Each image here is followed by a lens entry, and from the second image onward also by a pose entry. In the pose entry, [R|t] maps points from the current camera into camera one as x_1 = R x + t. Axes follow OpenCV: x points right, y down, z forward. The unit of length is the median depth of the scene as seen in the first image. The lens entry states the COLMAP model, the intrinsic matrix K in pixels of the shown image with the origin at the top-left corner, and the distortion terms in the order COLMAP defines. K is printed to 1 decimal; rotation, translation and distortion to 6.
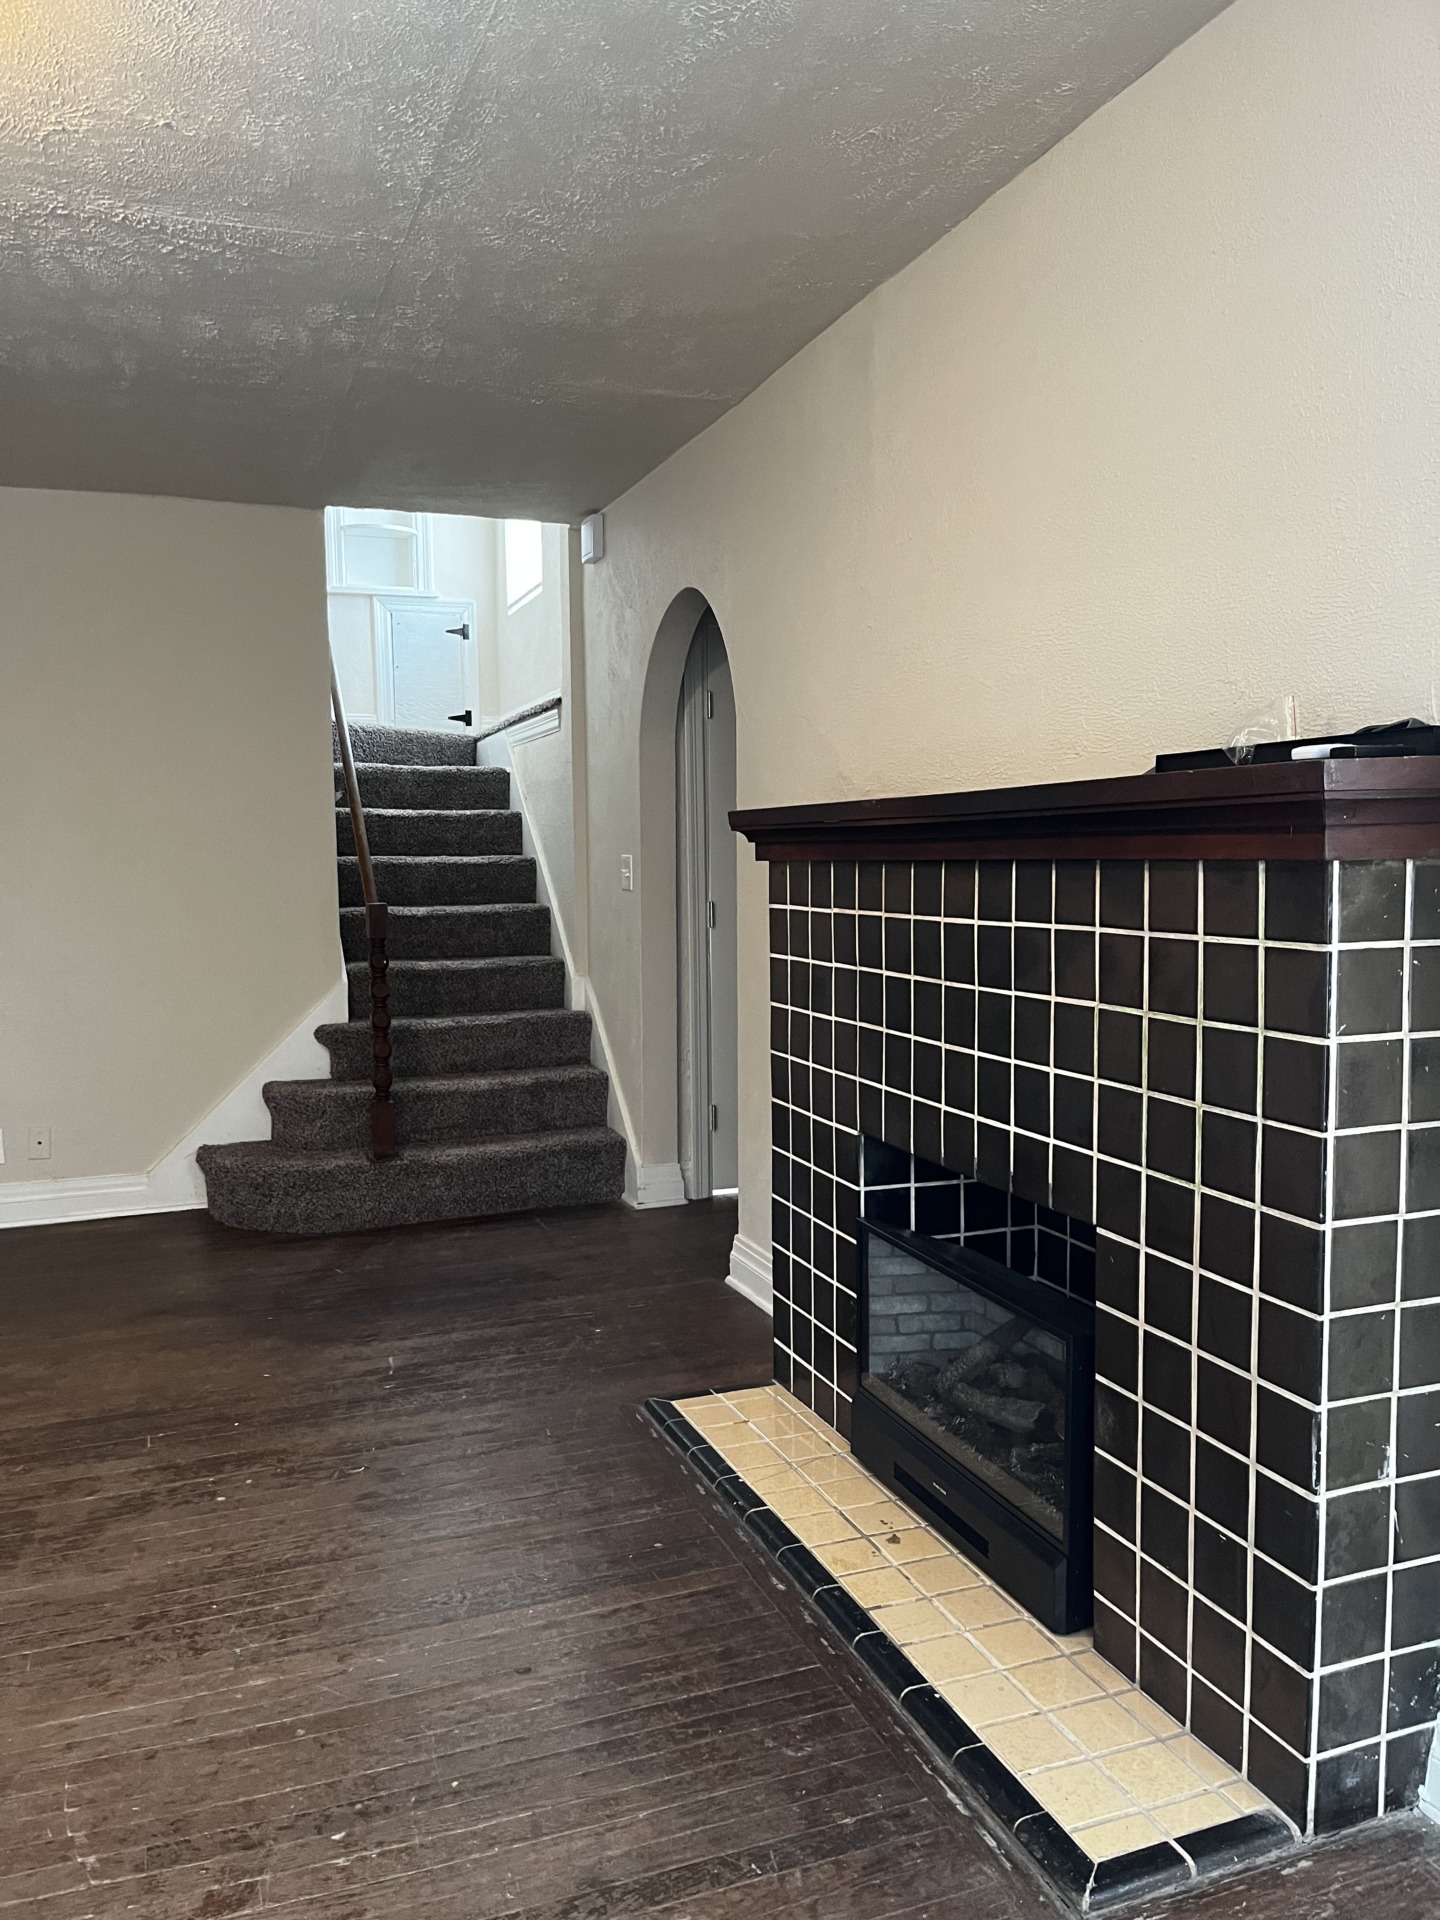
lens RADIAL K [[1439.7, 0, 710.9], [0, 1439.7, 966.4], [0, 0, 1]] dist [0.019772, -0.045453]
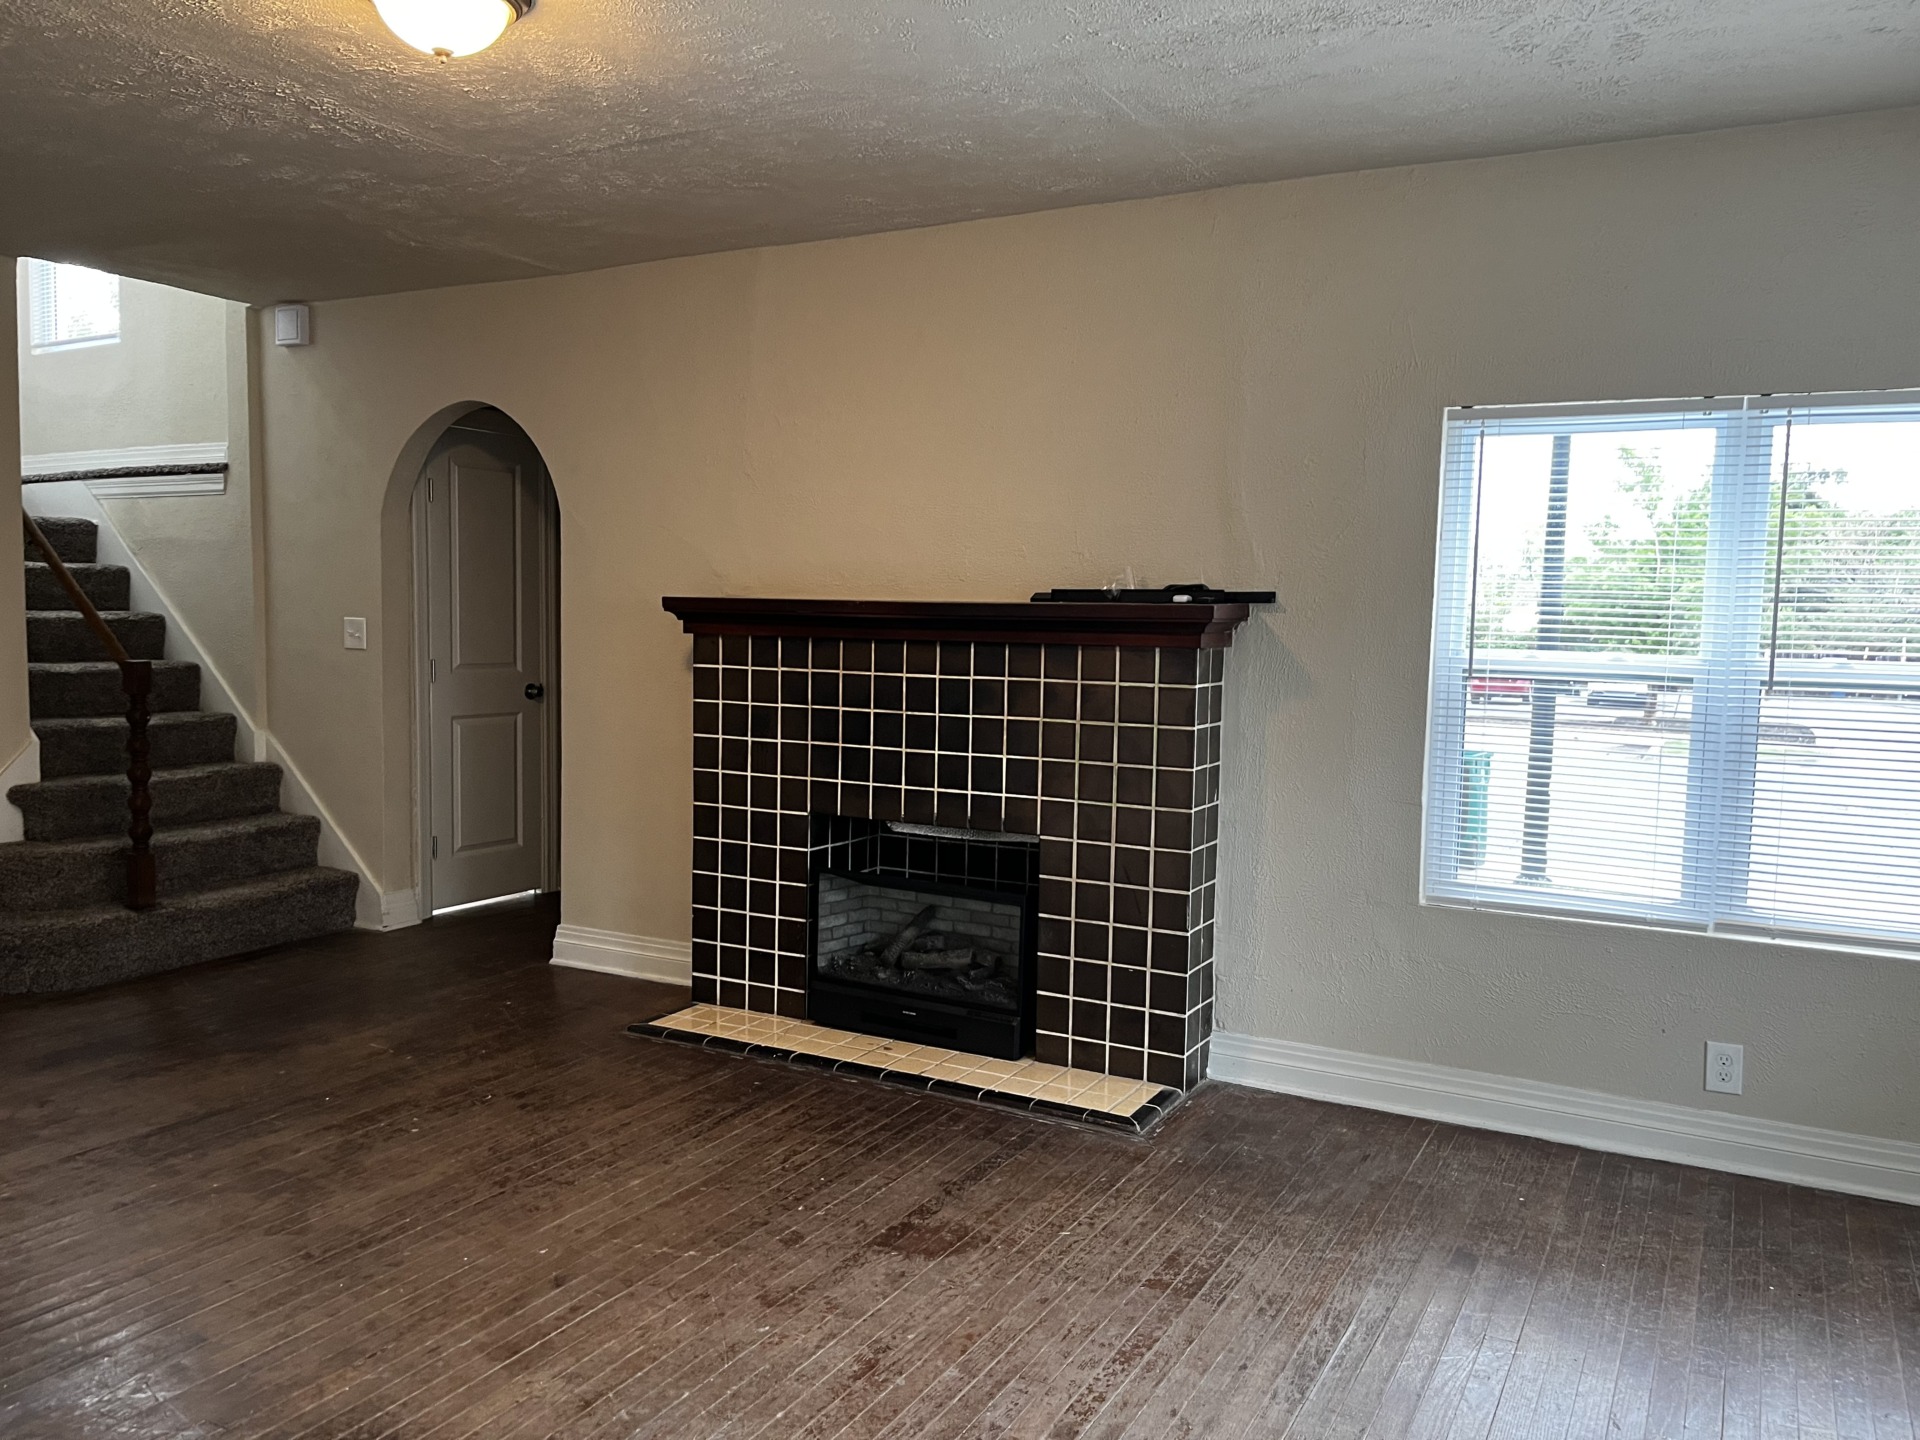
lens RADIAL K [[1439.7, 0, 957.5], [0, 1439.7, 715.4], [0, 0, 1]] dist [0.019772, -0.045453]
pose [[0.757166, -0.019539, 0.652930, -0.782802], [0.023374, 0.999723, 0.002810, 0.010075], [-0.652804, 0.013134, 0.757413, -0.275434]]
